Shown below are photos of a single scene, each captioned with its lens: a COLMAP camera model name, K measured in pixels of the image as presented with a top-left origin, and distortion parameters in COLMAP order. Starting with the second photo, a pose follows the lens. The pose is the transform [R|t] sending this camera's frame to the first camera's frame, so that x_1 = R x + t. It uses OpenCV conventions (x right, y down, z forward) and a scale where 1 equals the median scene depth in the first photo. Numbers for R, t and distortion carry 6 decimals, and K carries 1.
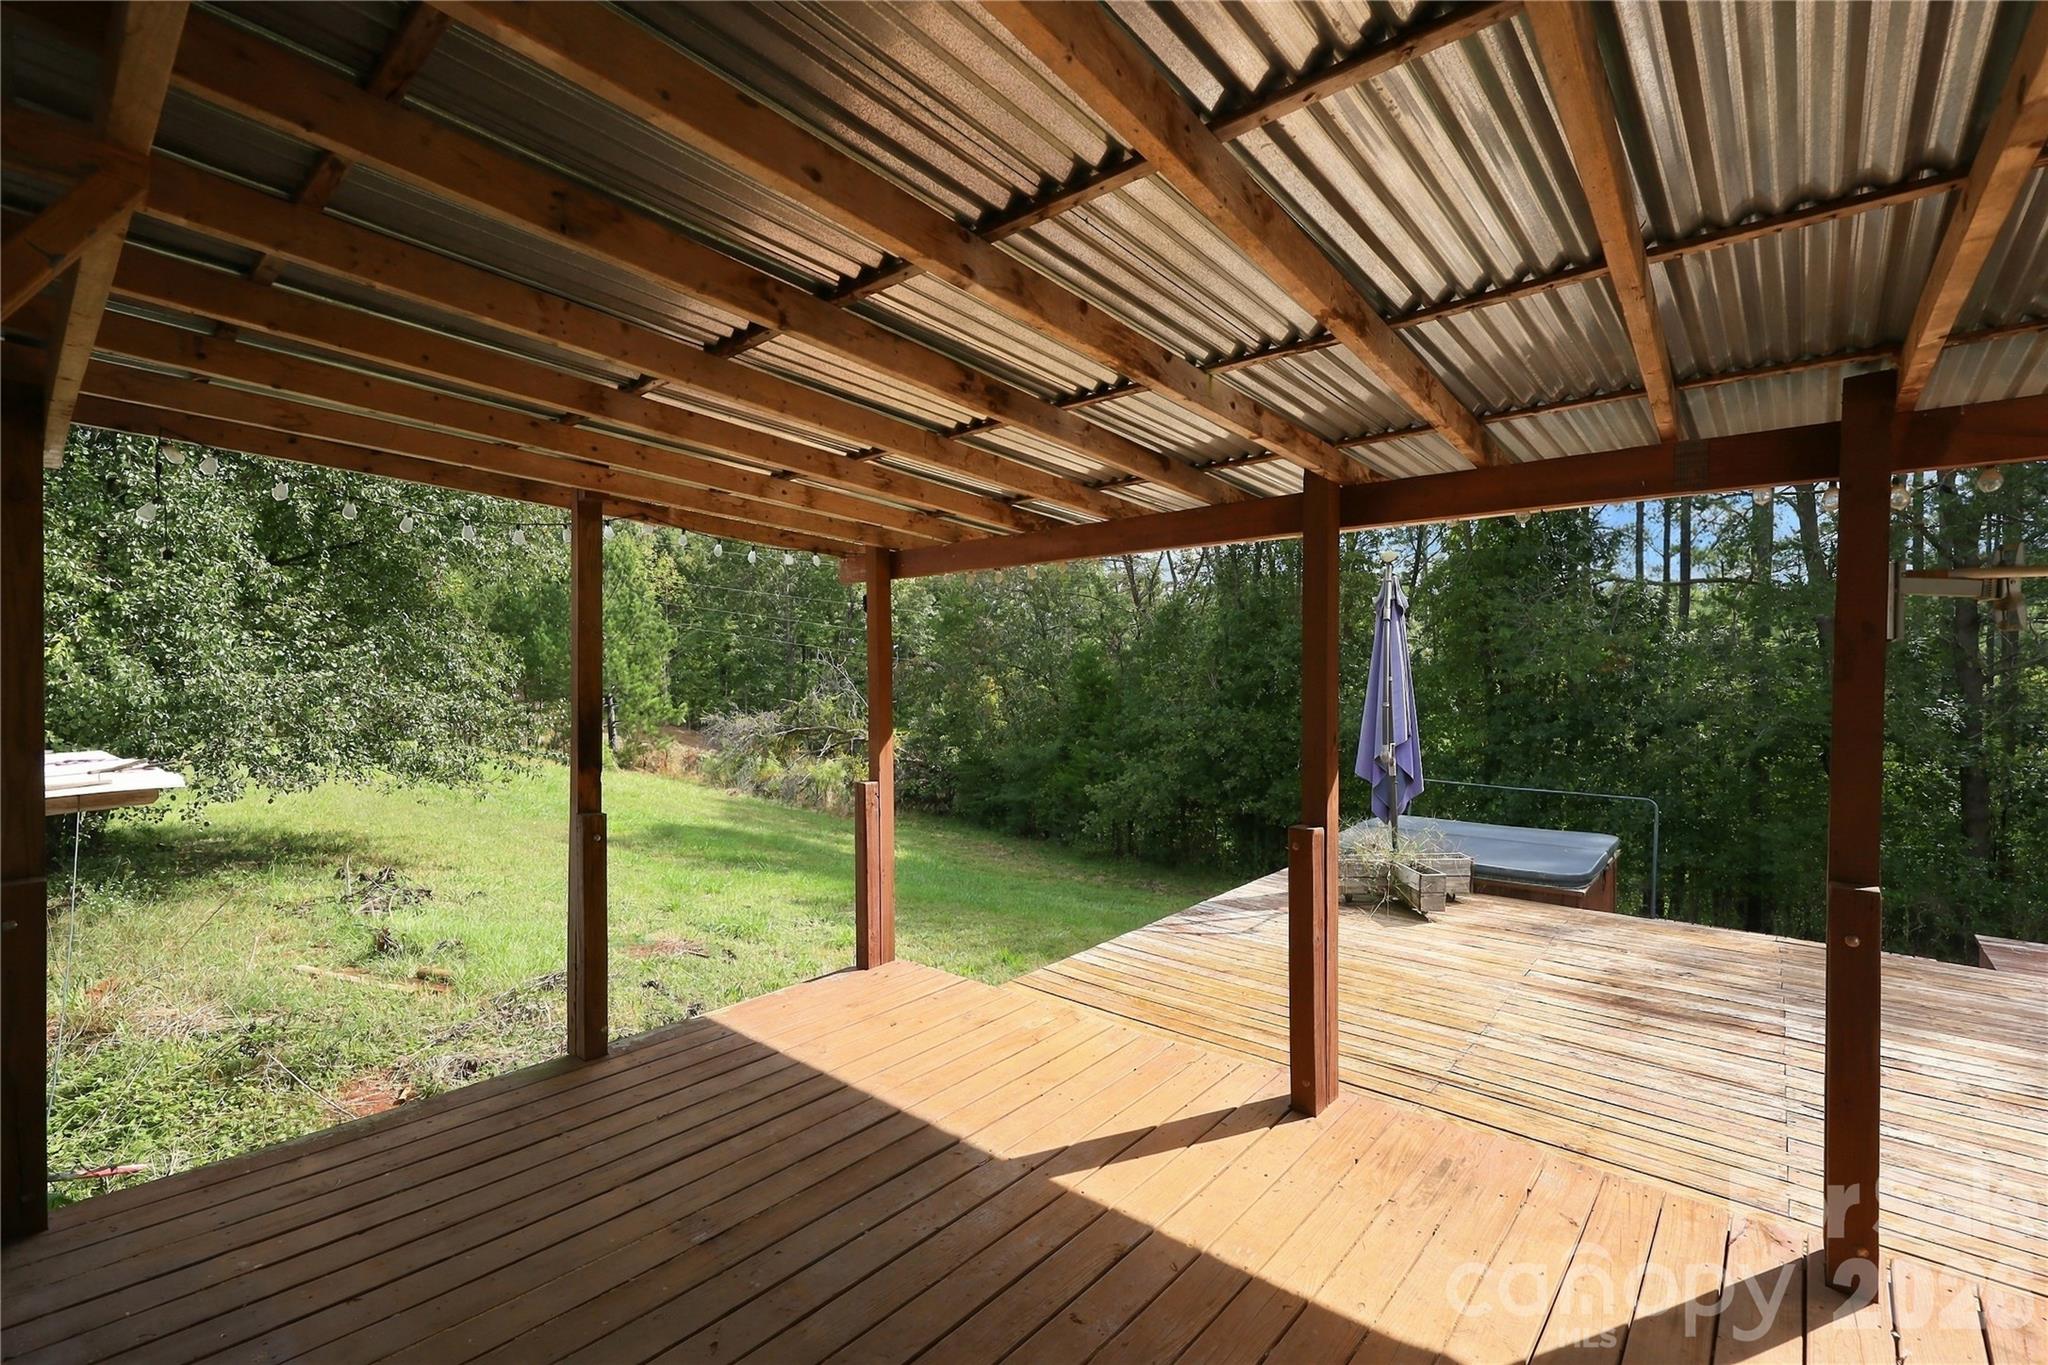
lens RADIAL K [[853.2, 0, 1023.5], [0, 853.2, 687.3], [0, 0, 1]] dist [-0.001491, 0.001152]
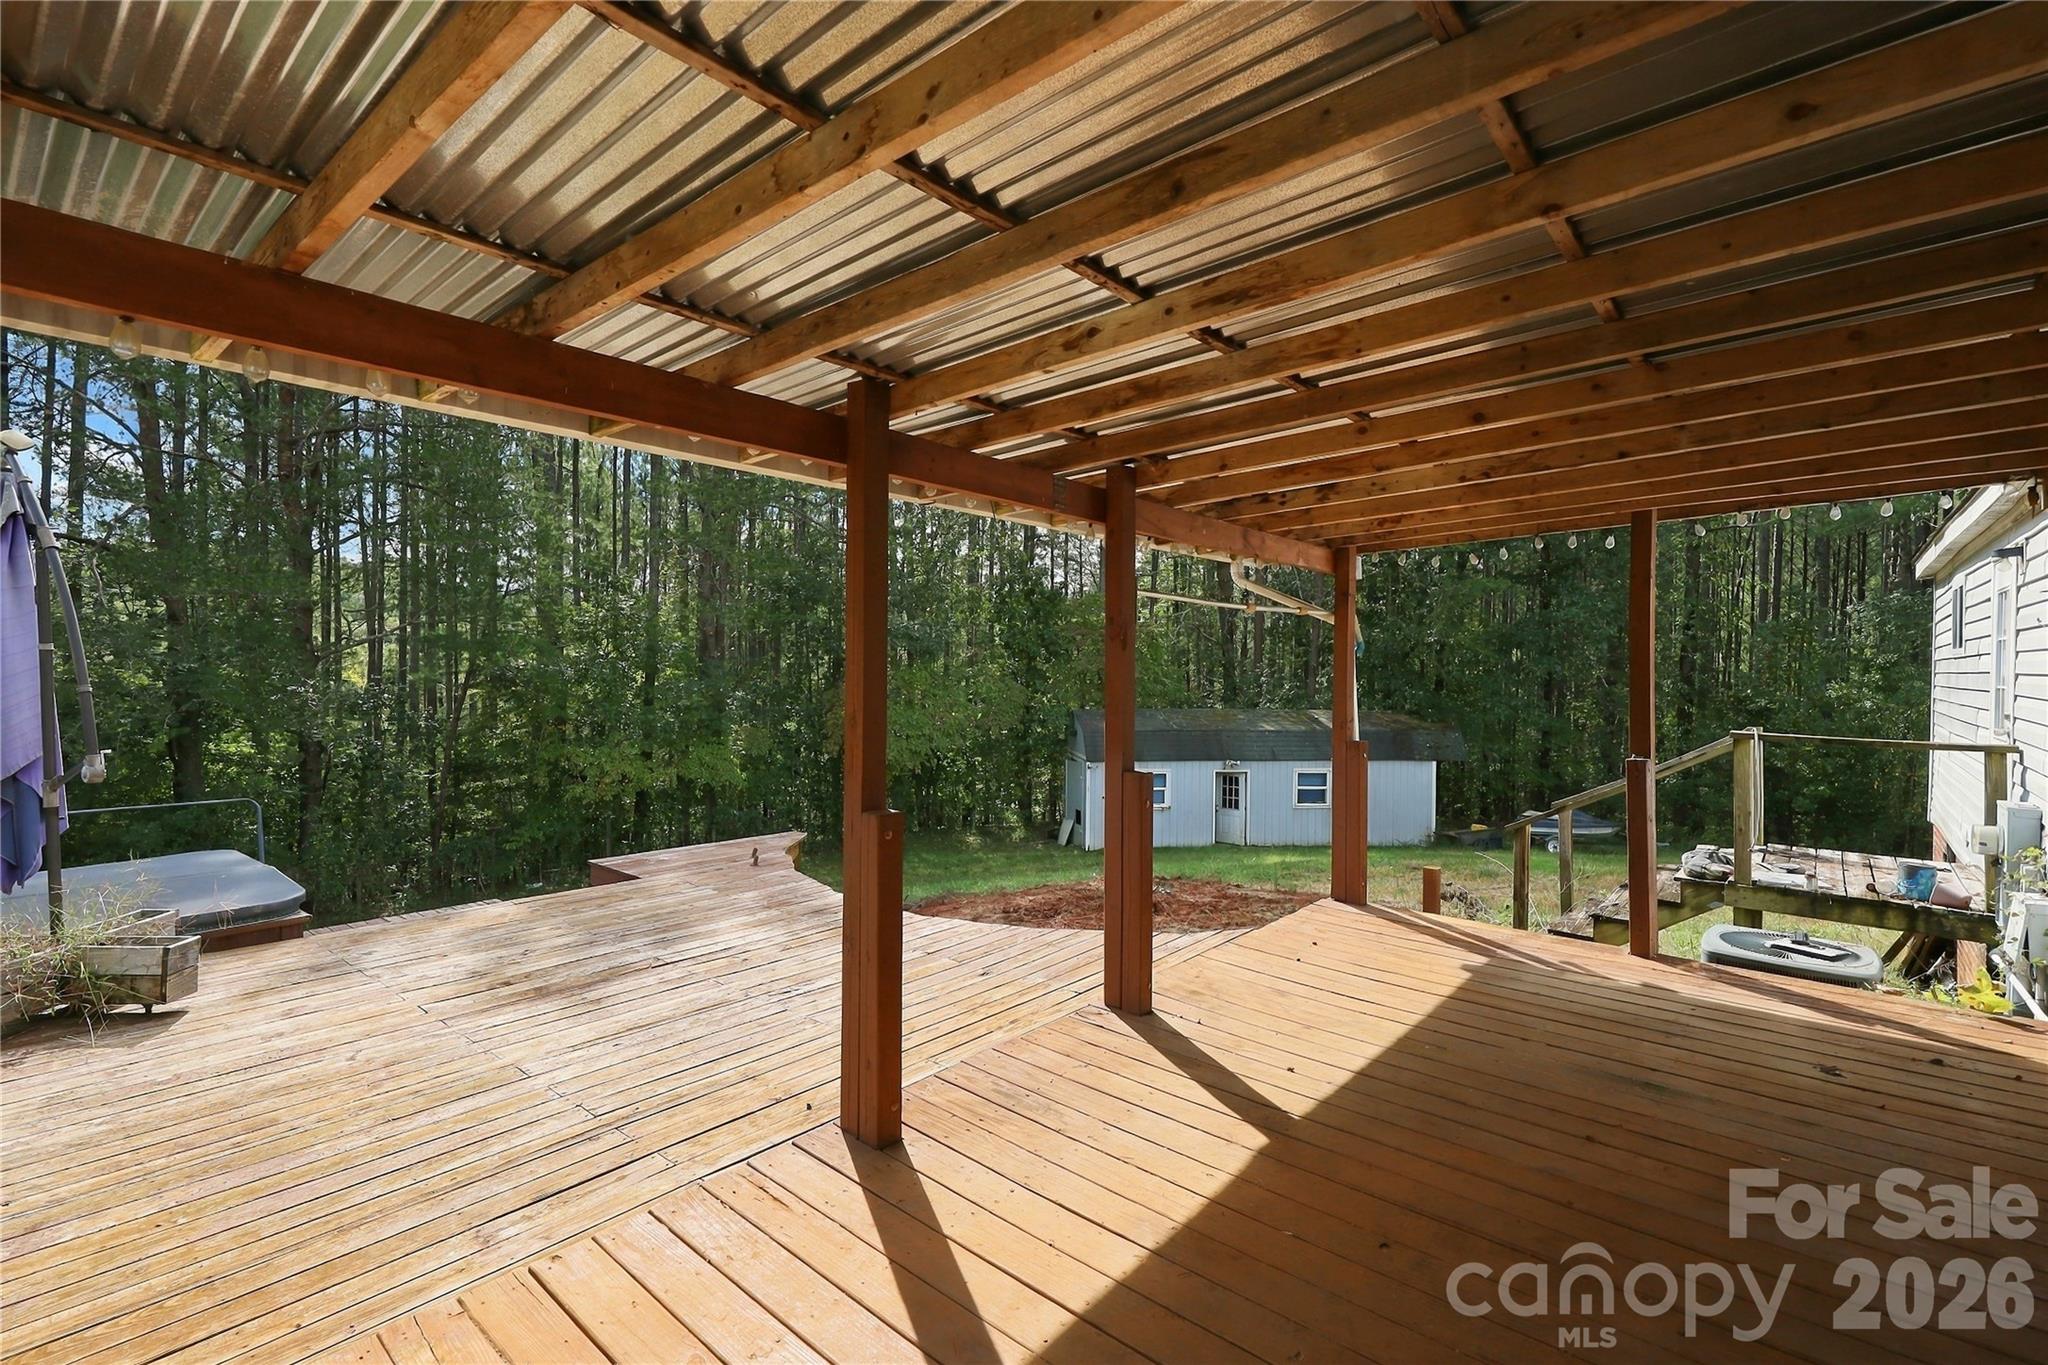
lens RADIAL K [[924.1, 0, 1022.0], [0, 924.1, 677.2], [0, 0, 1]] dist [0.001135, 0.000818]
pose [[0.012461, -0.011469, 0.999857, -0.311636], [0.002569, 0.999931, 0.011438, 0.005944], [-0.999919, 0.002426, 0.012490, 0.439208]]
